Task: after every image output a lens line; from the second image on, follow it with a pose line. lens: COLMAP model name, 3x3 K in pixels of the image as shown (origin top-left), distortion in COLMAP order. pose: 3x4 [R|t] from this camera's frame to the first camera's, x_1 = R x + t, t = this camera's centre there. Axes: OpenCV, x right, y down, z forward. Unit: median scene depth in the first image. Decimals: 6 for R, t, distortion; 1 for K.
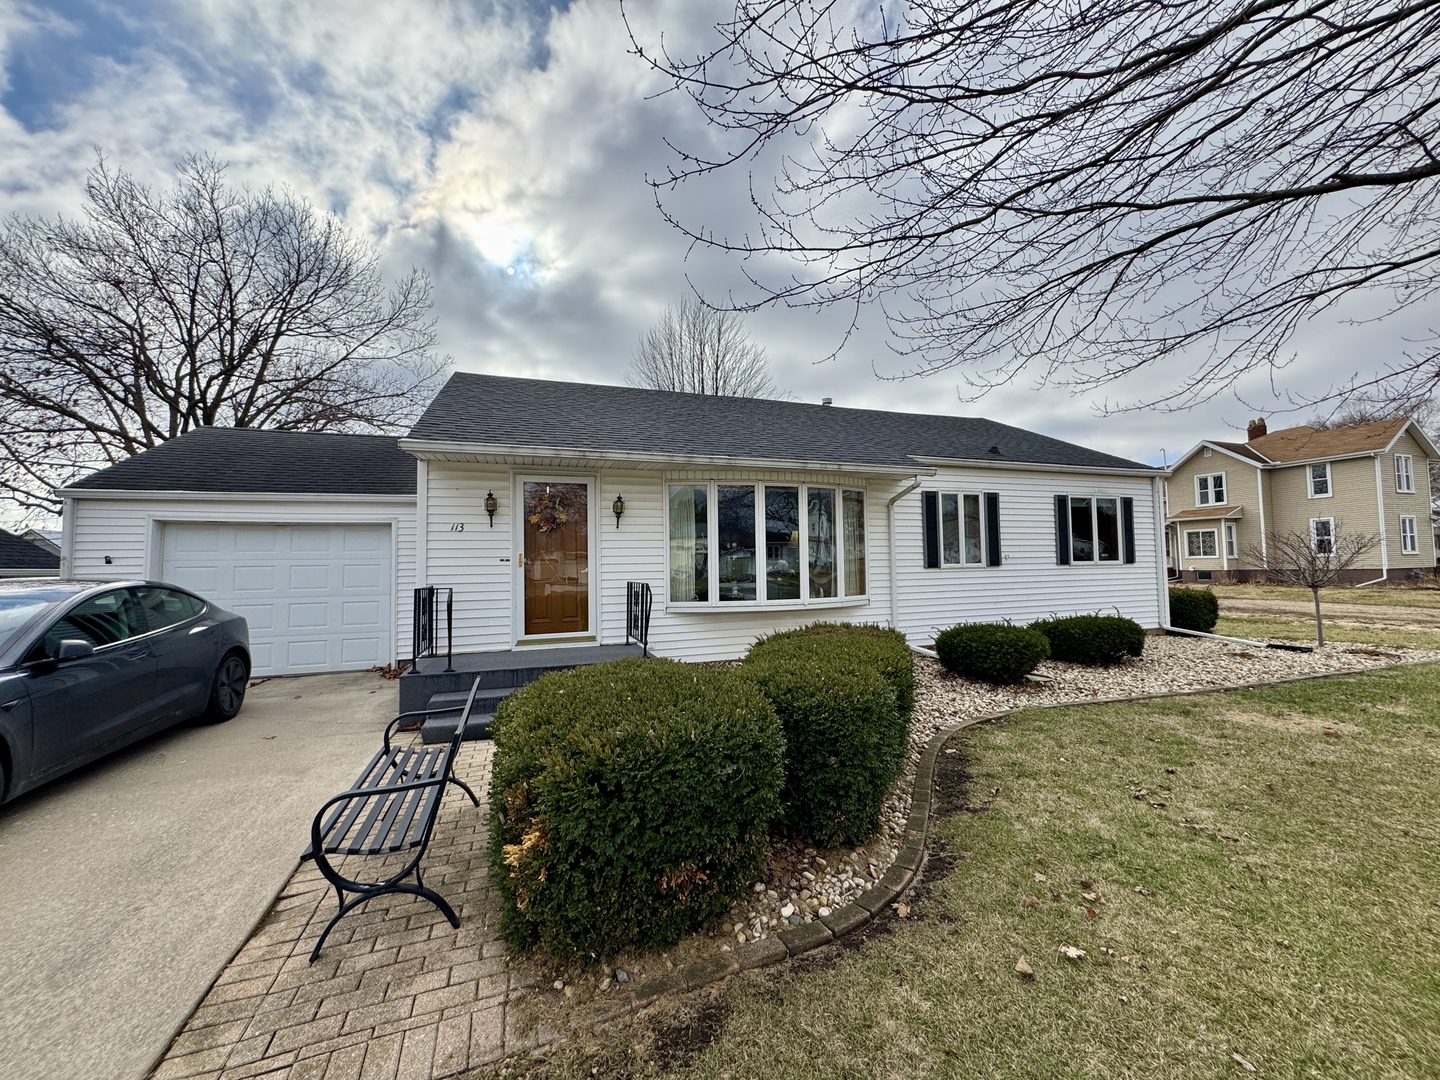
lens RADIAL K [[585.3, 0, 720.0], [0, 585.3, 540.0], [0, 0, 1]] dist [0.022425, 0.000207]
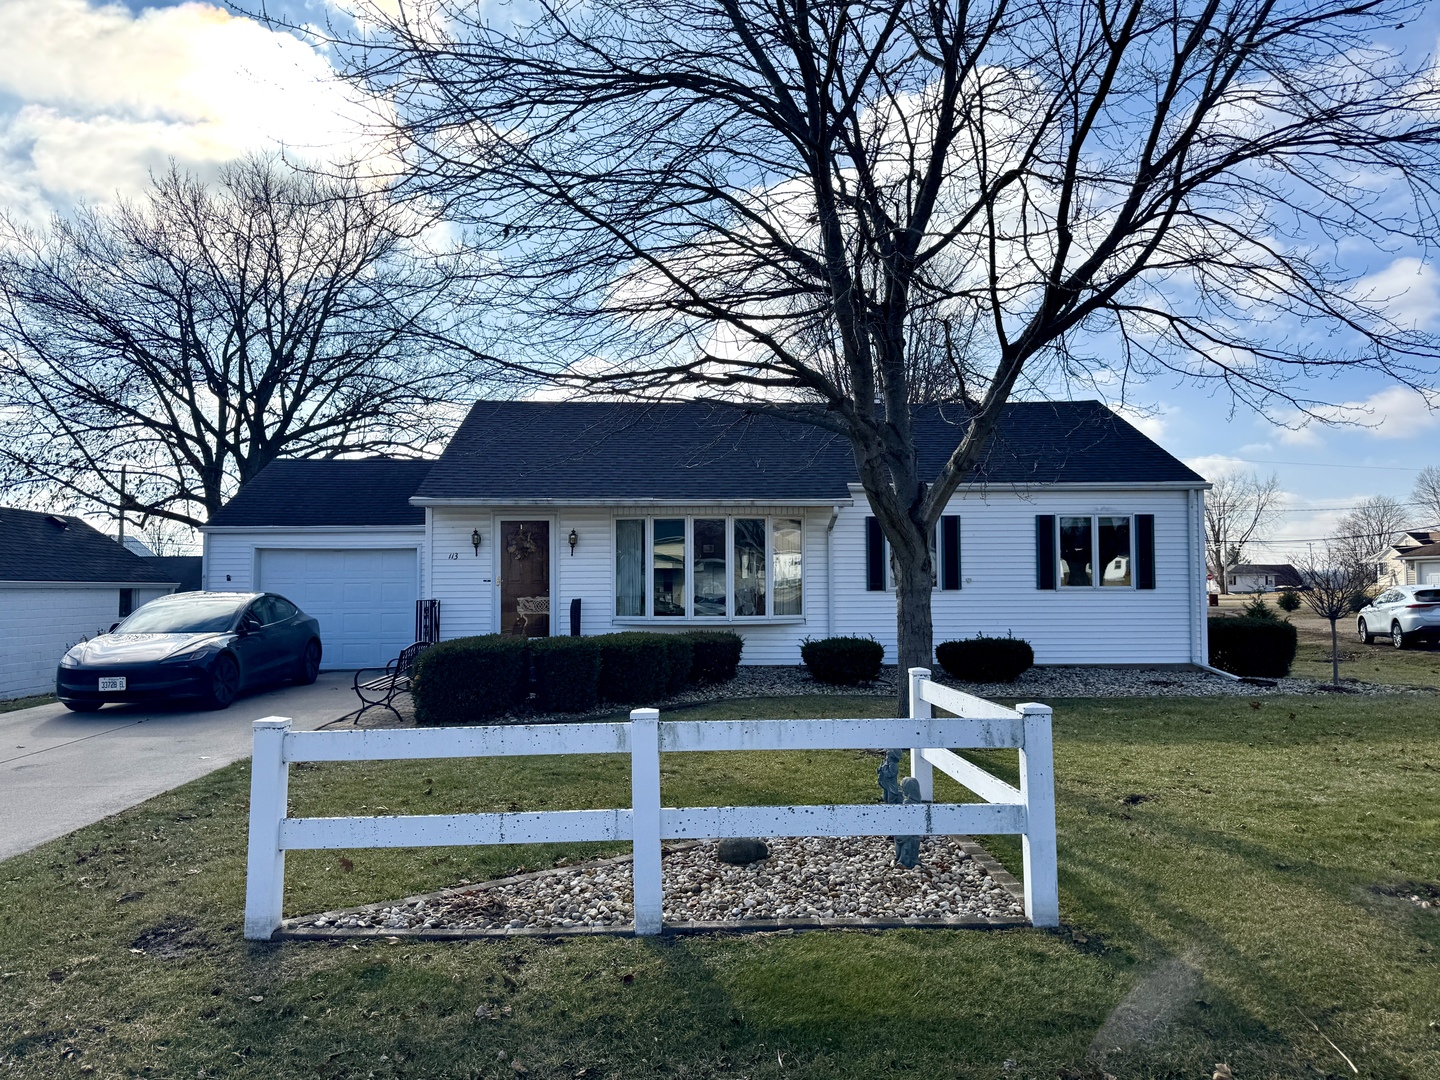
lens RADIAL K [[1029.7, 0, 720.0], [0, 1029.7, 540.0], [0, 0, 1]] dist [0.103224, -0.001989]
pose [[0.962205, -0.000569, -0.272326, 0.562848], [0.002430, 0.999976, 0.006496, -0.052374], [0.272316, -0.006912, 0.962183, -0.794946]]
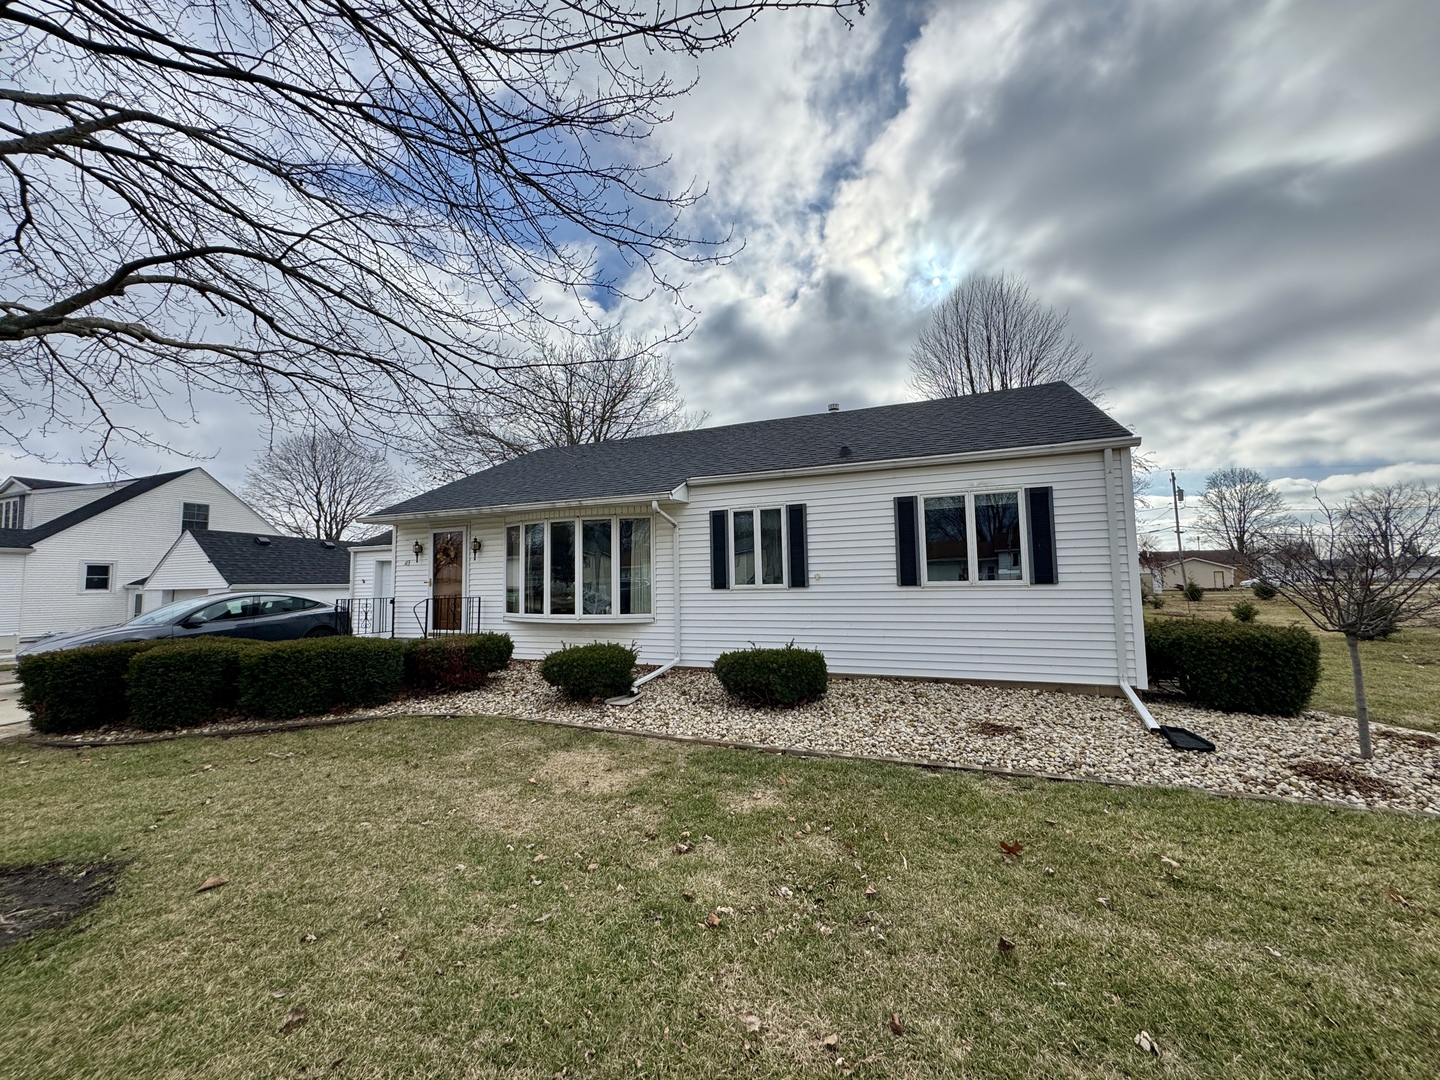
lens RADIAL K [[560.9, 0, 717.2], [0, 560.9, 553.3], [0, 0, 1]] dist [-0.001332, -0.000119]
pose [[0.751909, -0.030677, -0.658552, 0.937398], [0.031661, 0.999444, -0.010408, -0.001896], [0.658506, -0.013025, 0.752463, 0.290045]]
